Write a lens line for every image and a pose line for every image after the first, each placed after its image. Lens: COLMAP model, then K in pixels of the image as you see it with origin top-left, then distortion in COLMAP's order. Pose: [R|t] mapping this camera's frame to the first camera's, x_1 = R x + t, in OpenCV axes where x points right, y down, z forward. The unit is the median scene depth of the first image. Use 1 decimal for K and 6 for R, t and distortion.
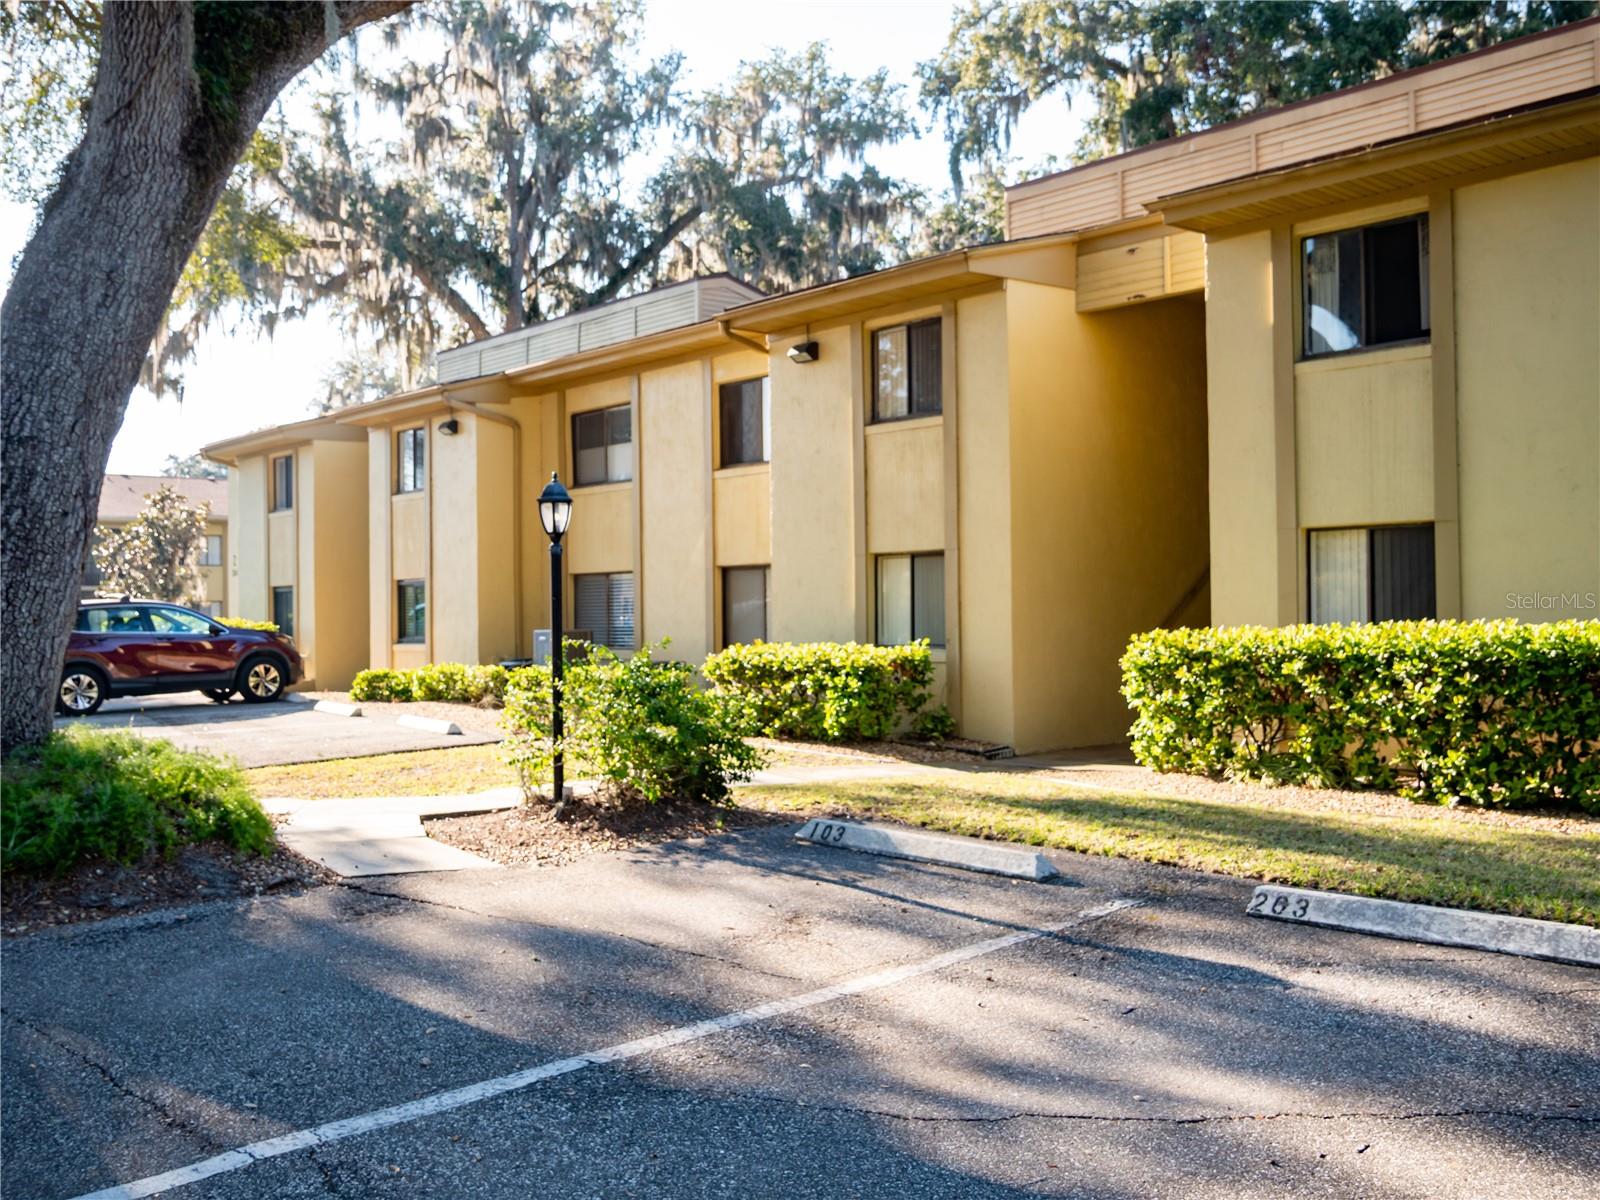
lens RADIAL K [[1565.8, 0, 802.7], [0, 1565.8, 591.7], [0, 0, 1]] dist [-0.013783, 0.000000]
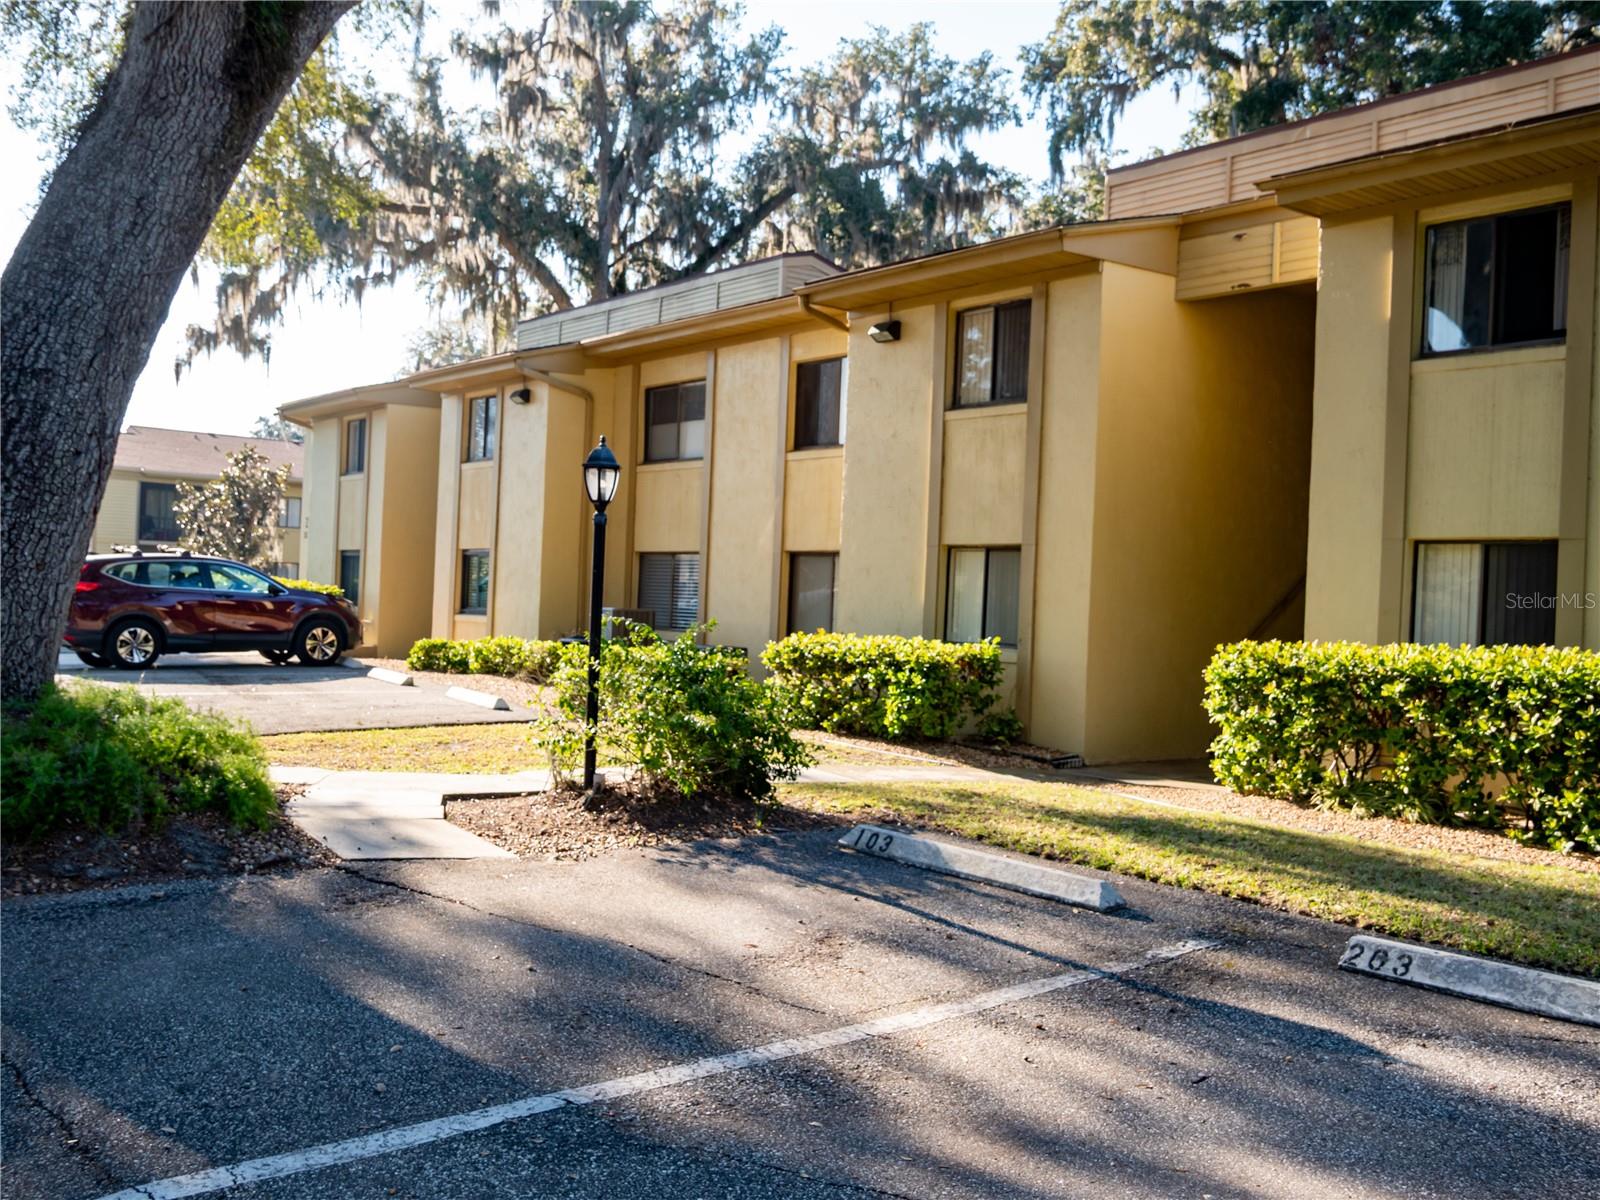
lens RADIAL K [[1565.8, 0, 793.6], [0, 1565.8, 605.5], [0, 0, 1]] dist [-0.013783, 0.000000]
pose [[0.997126, 0.052959, -0.054168, 0.006465], [-0.052172, 0.998512, 0.015842, 0.002277], [0.054926, -0.012971, 0.998406, 0.046712]]
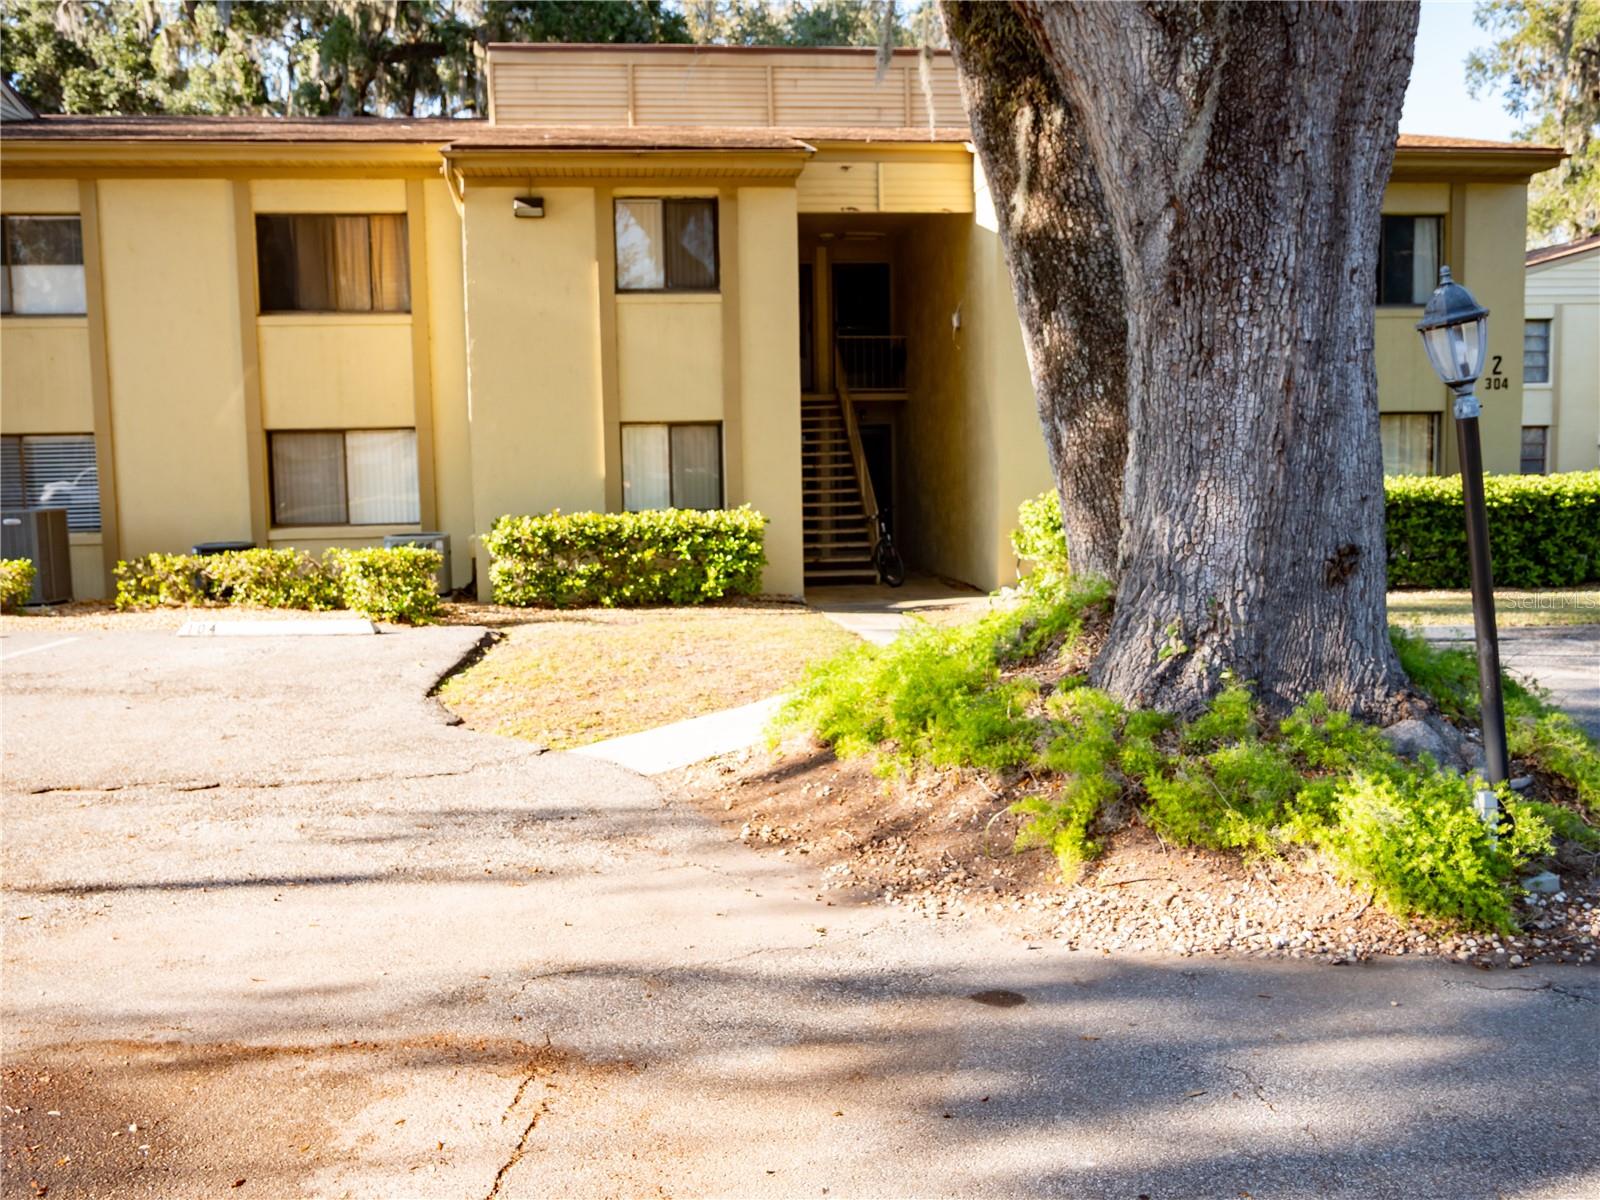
lens RADIAL K [[1565.8, 0, 800.0], [0, 1565.8, 602.5], [0, 0, 1]] dist [-0.013783, 0.000000]
pose [[0.553202, -0.071052, 0.830011, -0.817194], [-0.002641, 0.996201, 0.087039, 0.004161], [-0.833043, -0.050343, 0.550913, 0.374182]]
